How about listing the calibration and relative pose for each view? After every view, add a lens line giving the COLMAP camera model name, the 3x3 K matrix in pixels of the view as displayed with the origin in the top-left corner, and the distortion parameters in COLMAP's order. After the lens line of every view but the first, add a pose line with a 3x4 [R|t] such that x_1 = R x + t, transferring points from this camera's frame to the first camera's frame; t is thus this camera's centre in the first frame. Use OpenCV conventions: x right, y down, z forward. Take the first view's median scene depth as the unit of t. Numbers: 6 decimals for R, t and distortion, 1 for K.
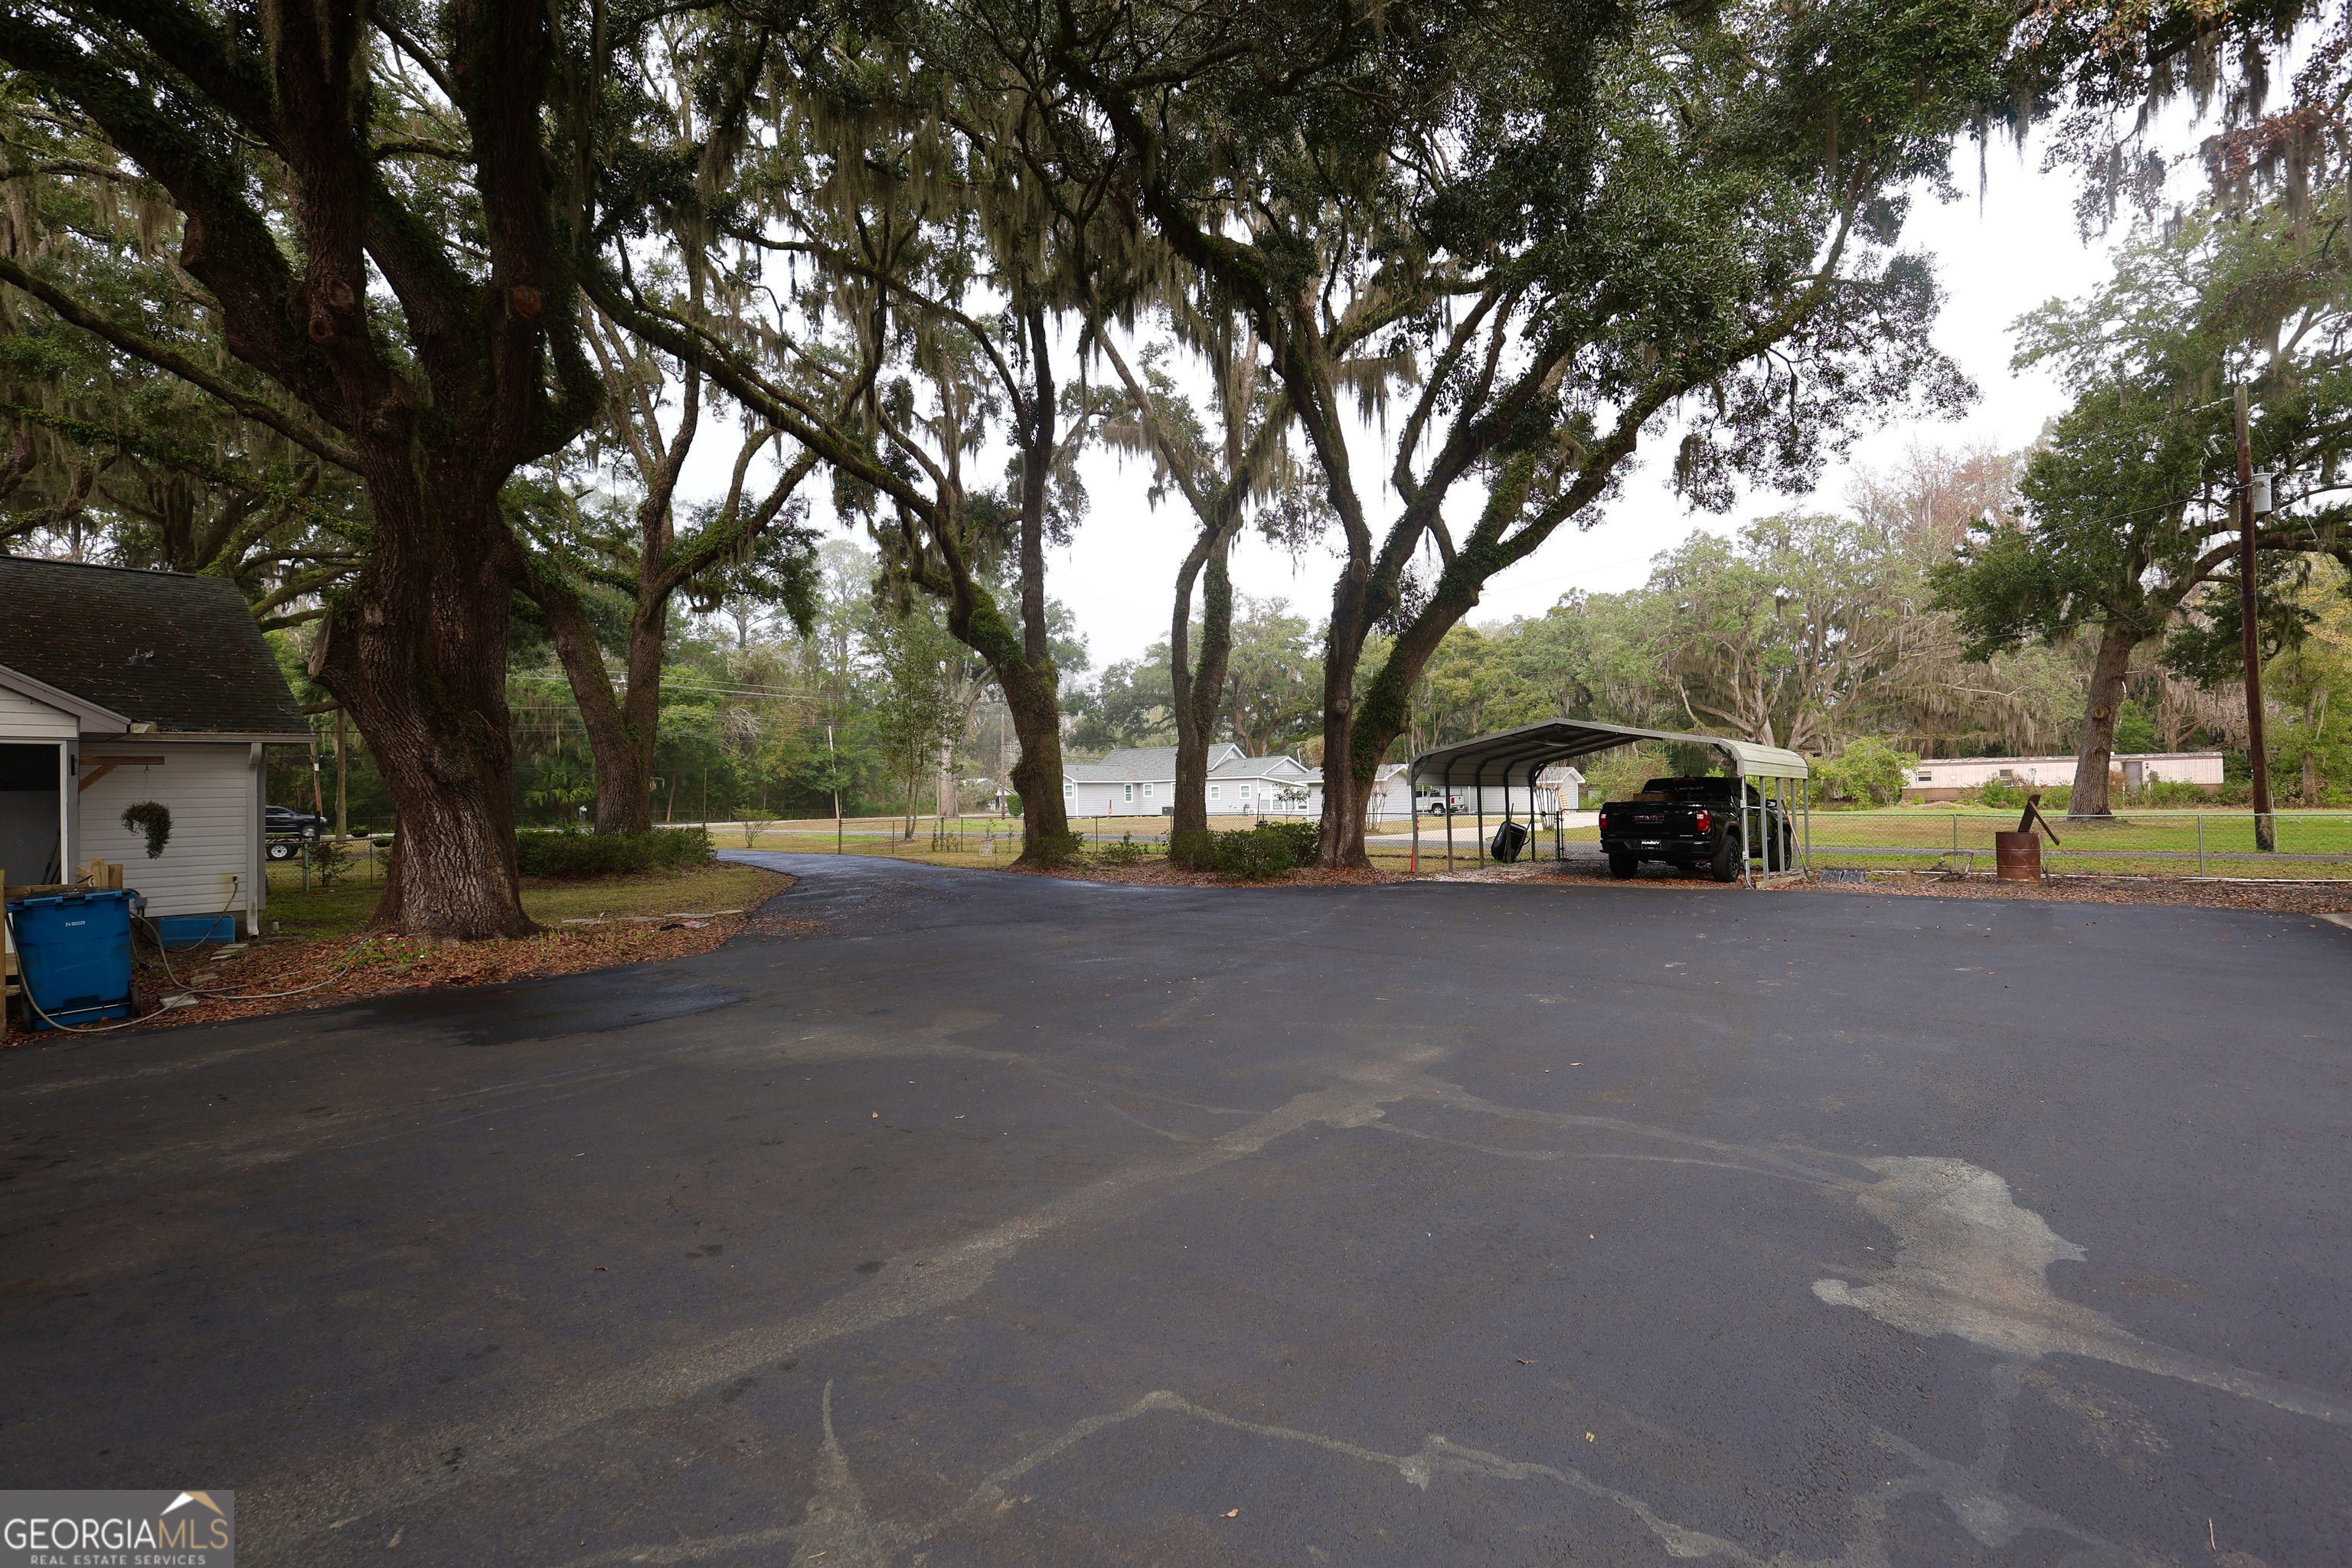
lens RADIAL K [[1053.3, 0, 1176.0], [0, 1053.3, 784.0], [0, 0, 1]] dist [0.007177, -0.000436]
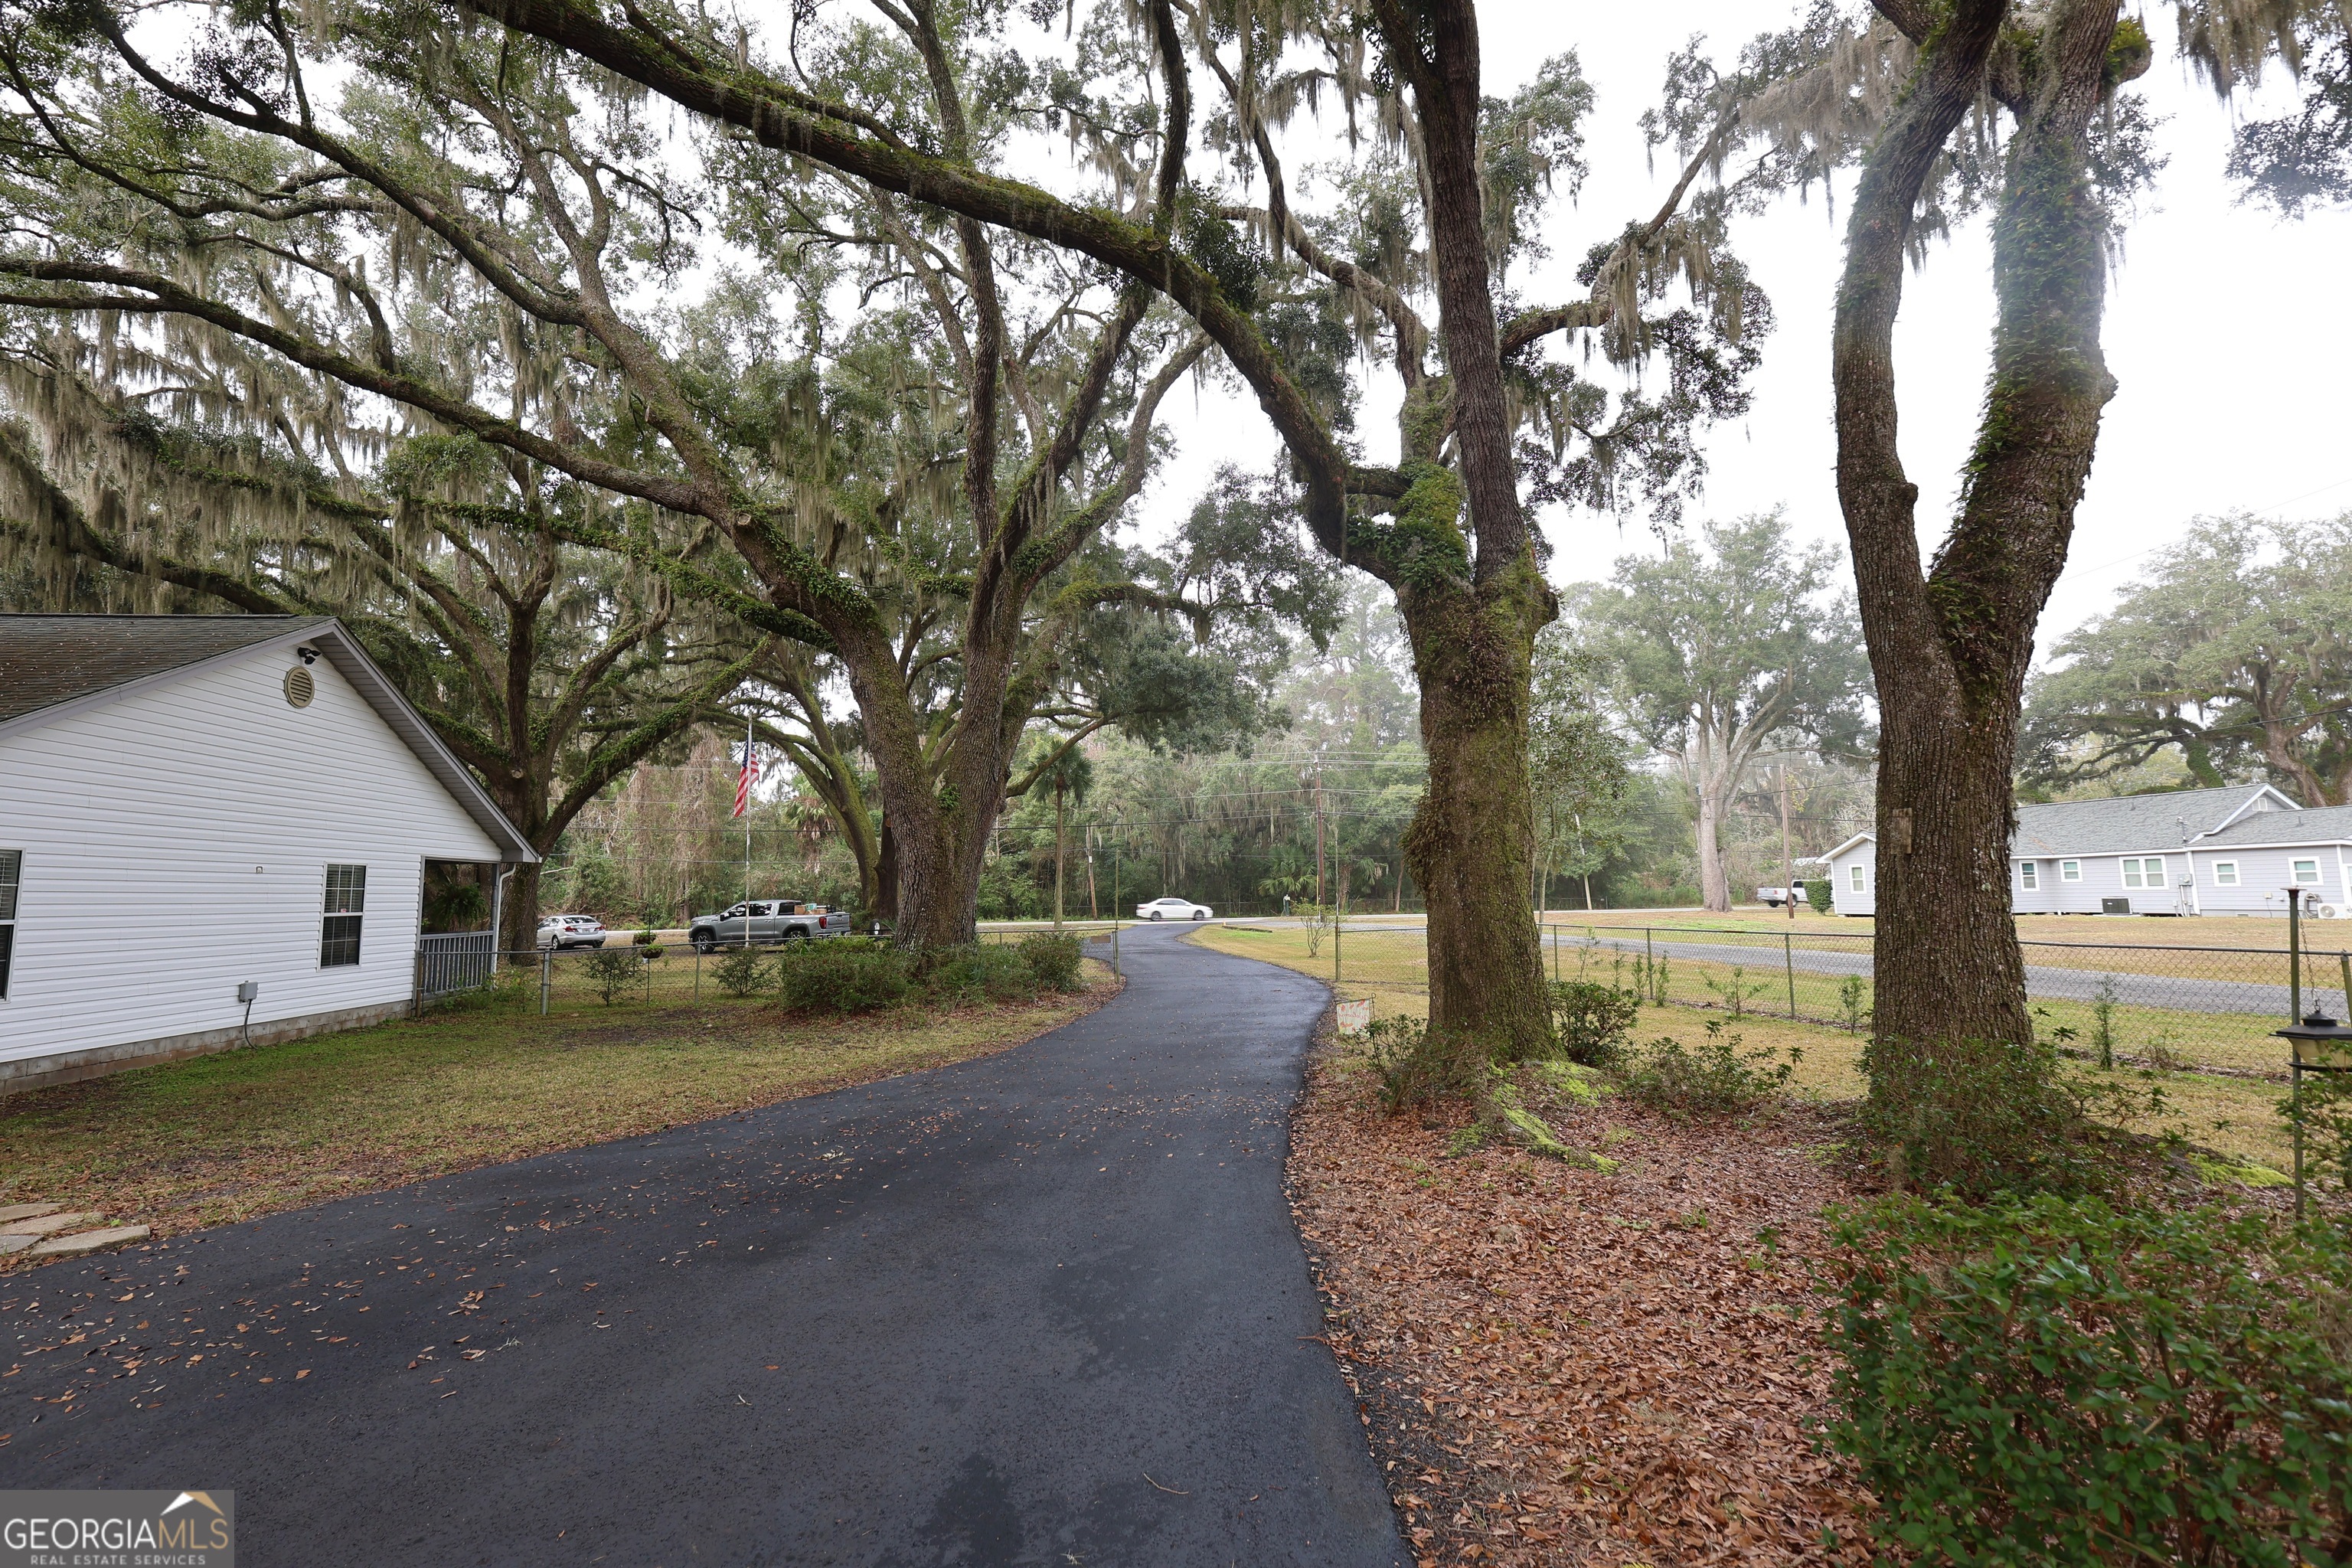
lens RADIAL K [[1053.3, 0, 1176.0], [0, 1053.3, 784.0], [0, 0, 1]] dist [0.007177, -0.000436]
pose [[0.726617, -0.069962, -0.683471, 0.019509], [0.014732, 0.996160, -0.086307, 0.001574], [0.686885, 0.052643, 0.724857, 0.198175]]
